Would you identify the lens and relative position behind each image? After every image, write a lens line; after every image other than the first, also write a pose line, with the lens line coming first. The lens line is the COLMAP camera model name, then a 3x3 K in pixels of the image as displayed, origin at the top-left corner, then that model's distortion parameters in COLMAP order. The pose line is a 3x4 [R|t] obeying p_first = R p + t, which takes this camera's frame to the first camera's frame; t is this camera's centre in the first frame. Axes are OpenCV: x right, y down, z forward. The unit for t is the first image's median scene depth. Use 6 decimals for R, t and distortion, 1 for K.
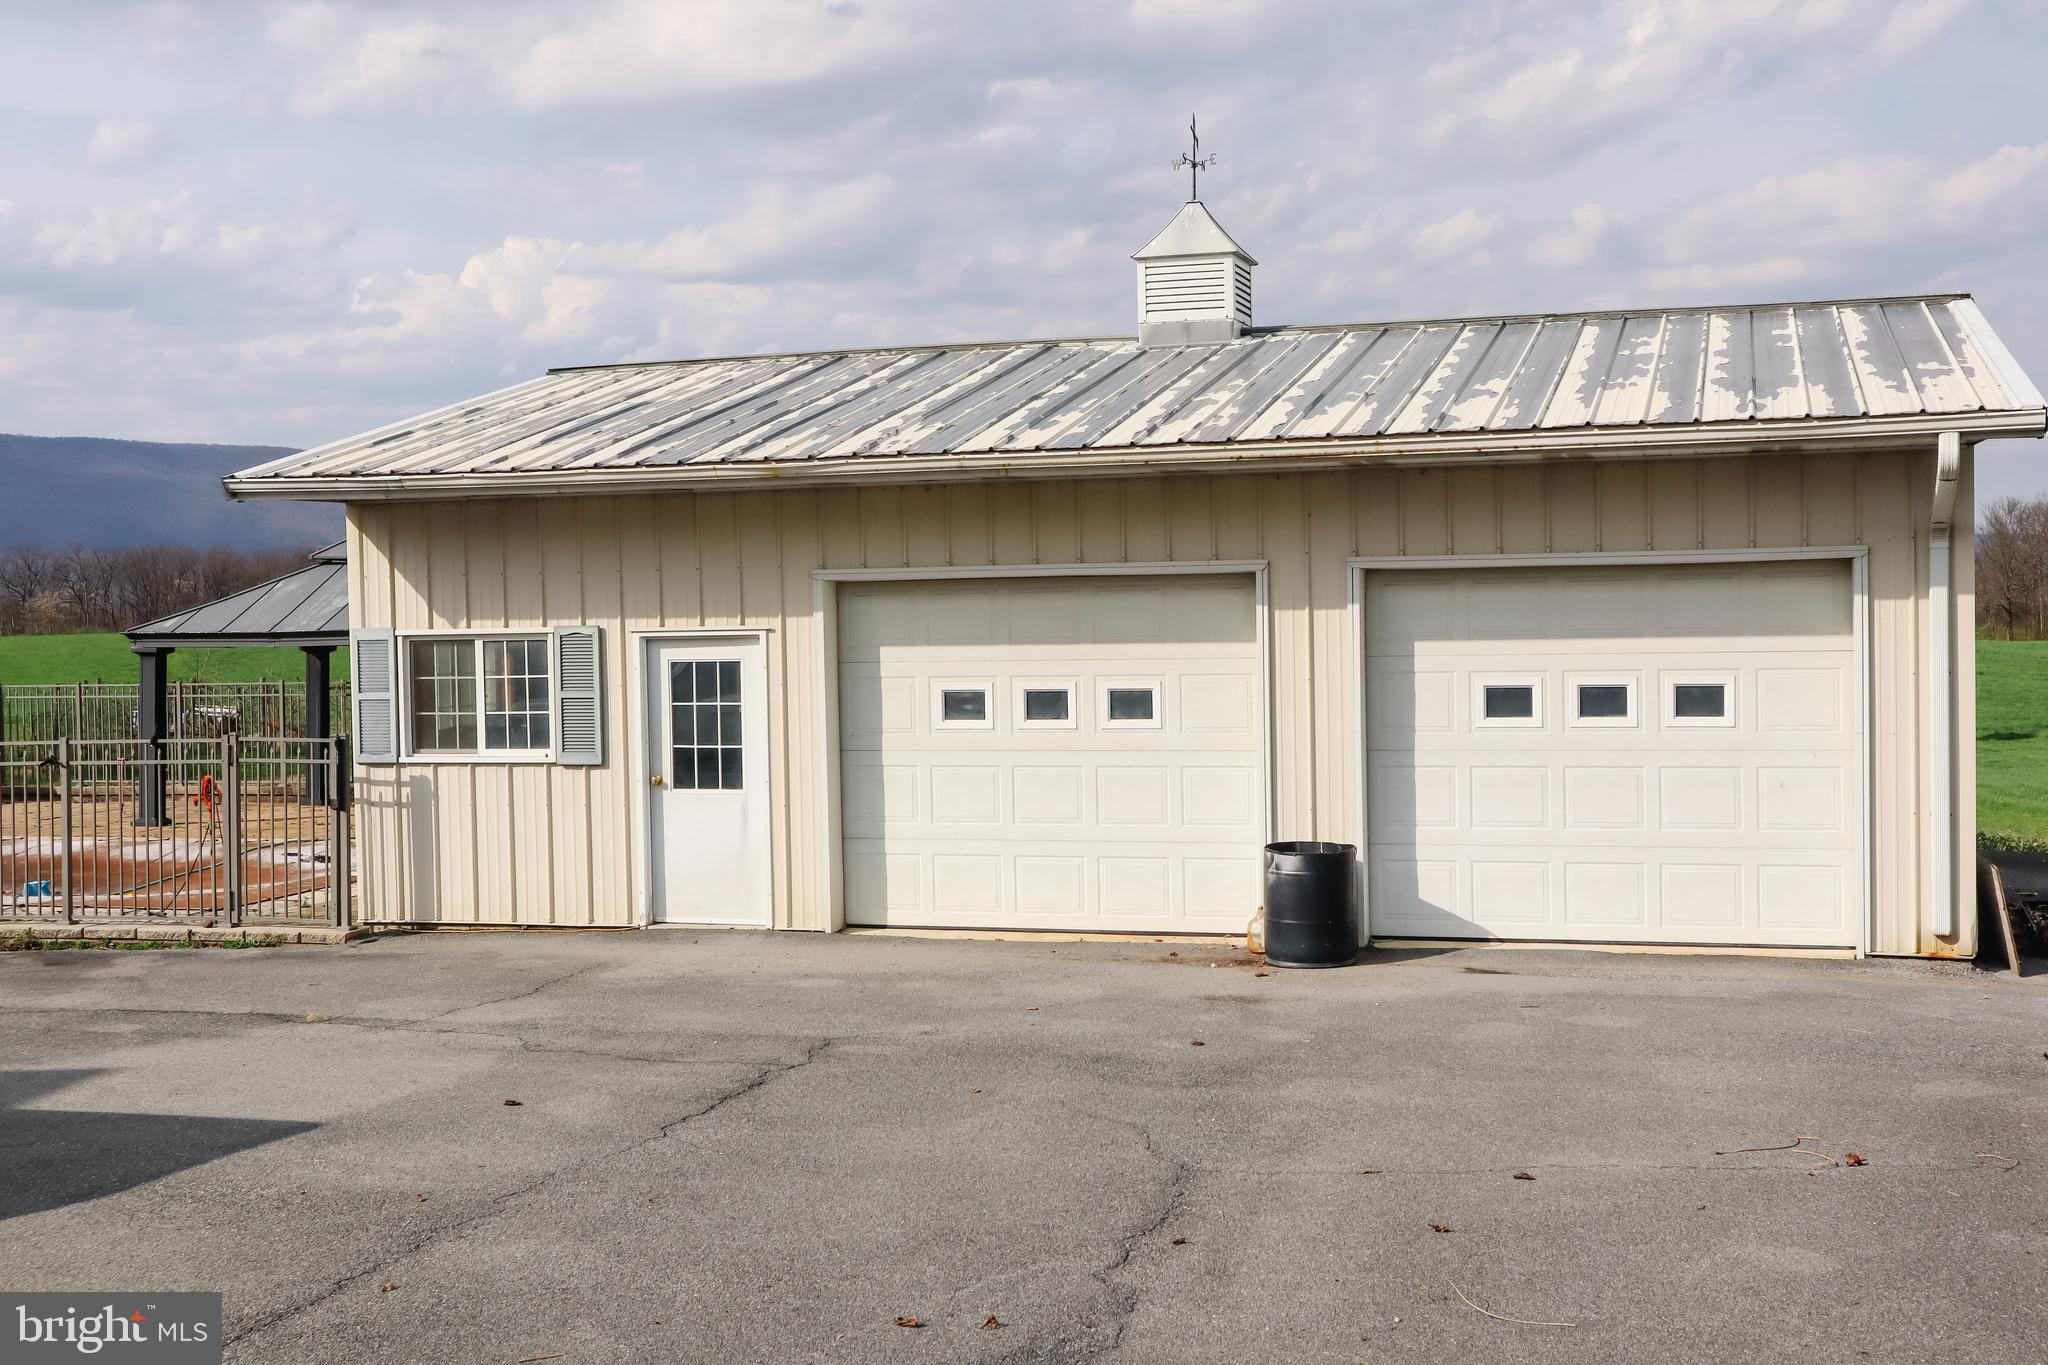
lens RADIAL K [[2438.3, 0, 1020.6], [0, 2438.3, 692.9], [0, 0, 1]] dist [0.037126, 0.000000]
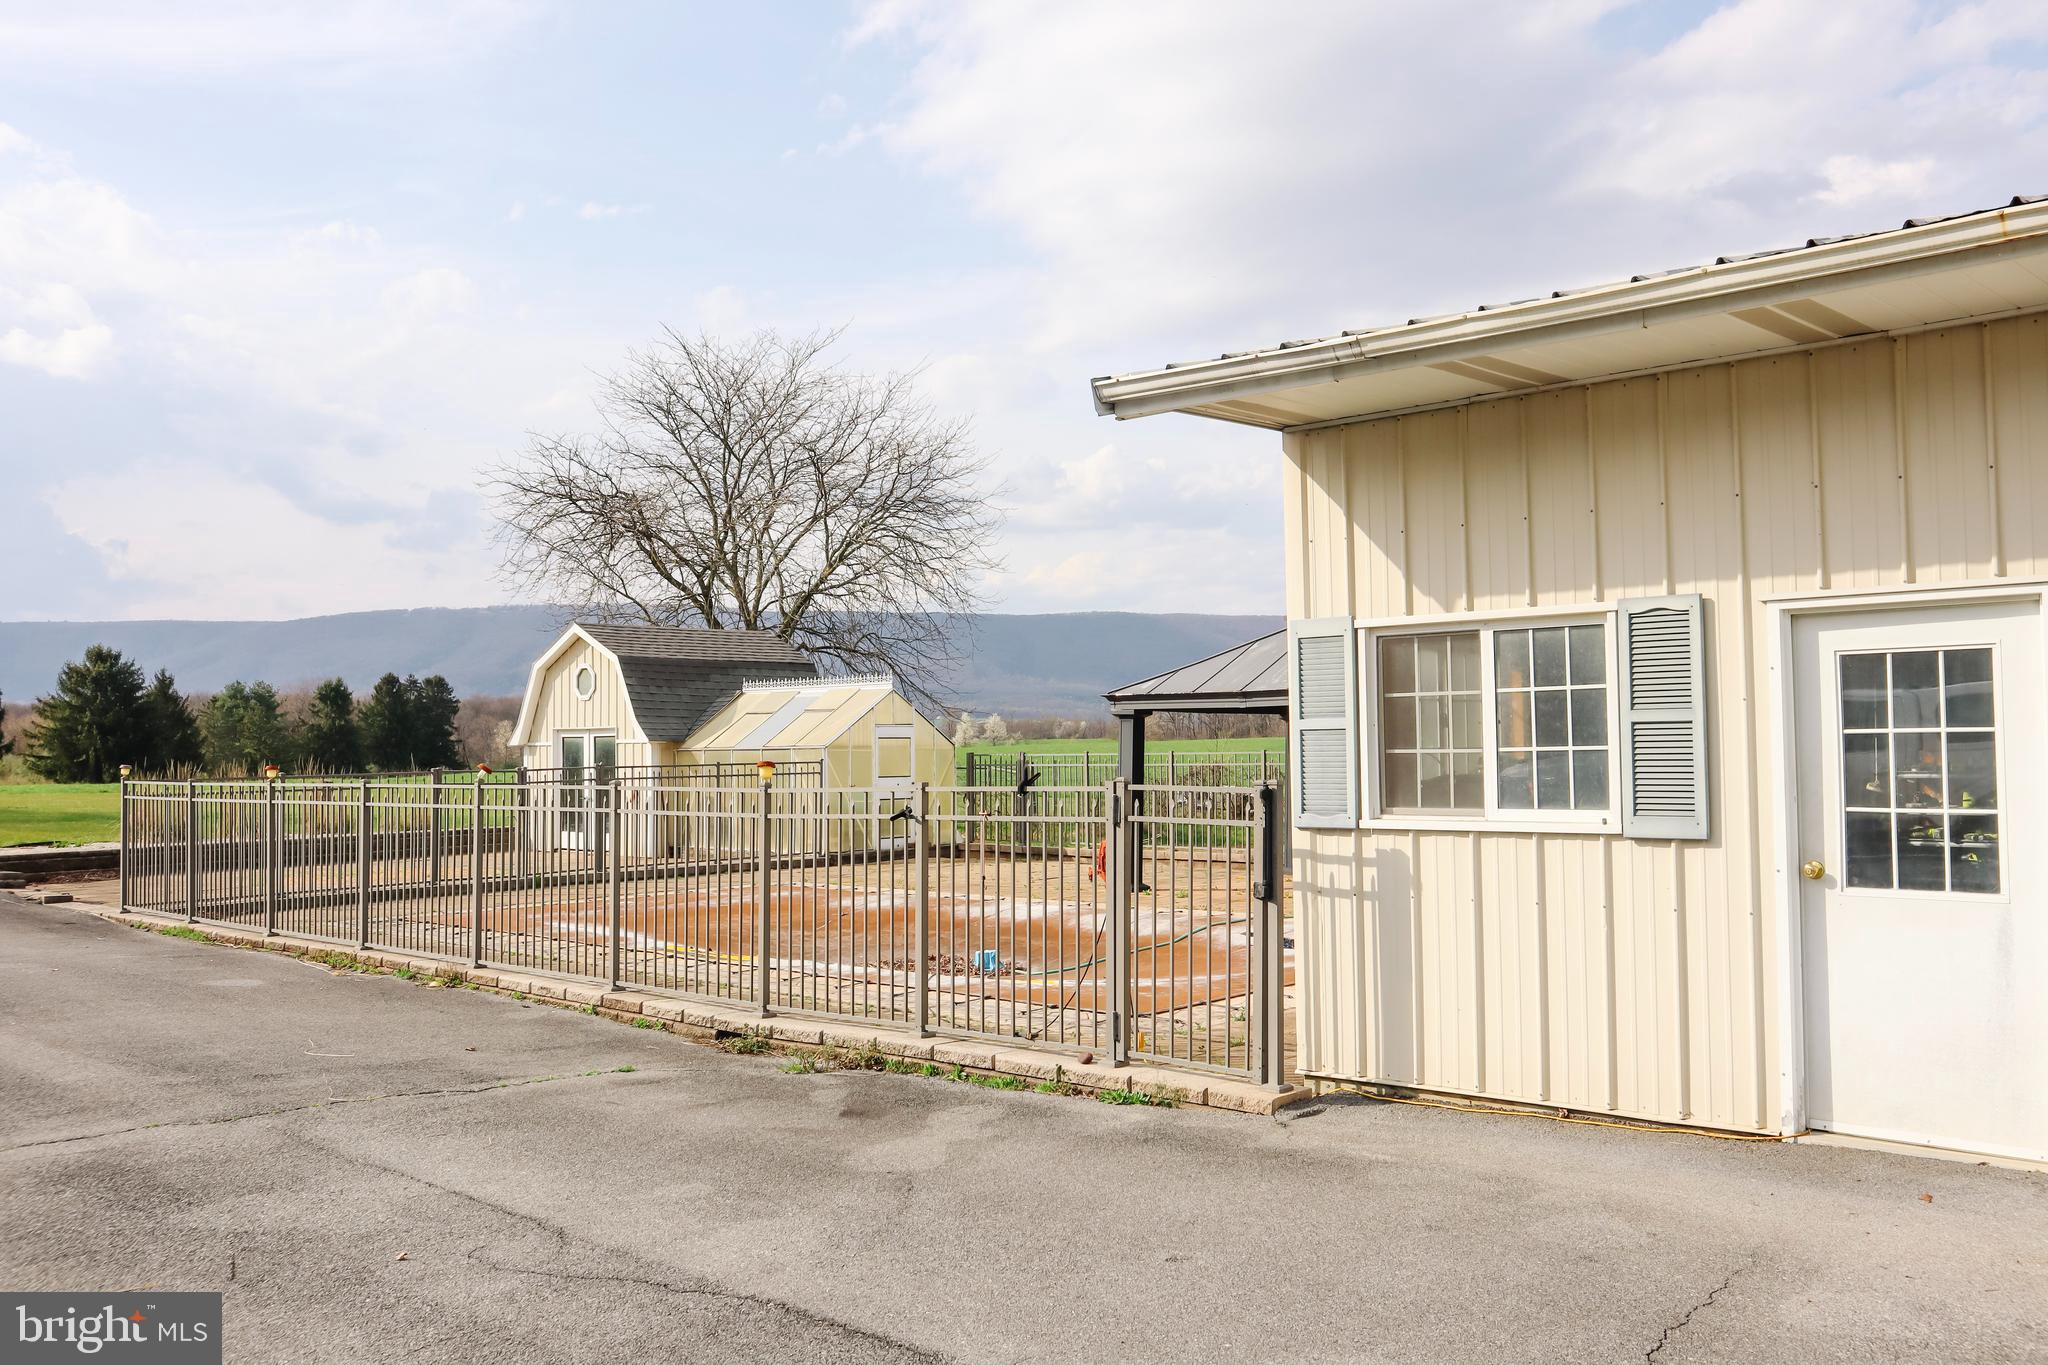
lens RADIAL K [[1755.9, 0, 1031.0], [0, 1755.9, 674.5], [0, 0, 1]] dist [-0.058236, 0.031439]
pose [[0.900714, -0.012437, -0.434235, -0.134288], [-0.015717, 0.998003, -0.061186, 0.018087], [0.434128, 0.061936, 0.898719, 0.556659]]
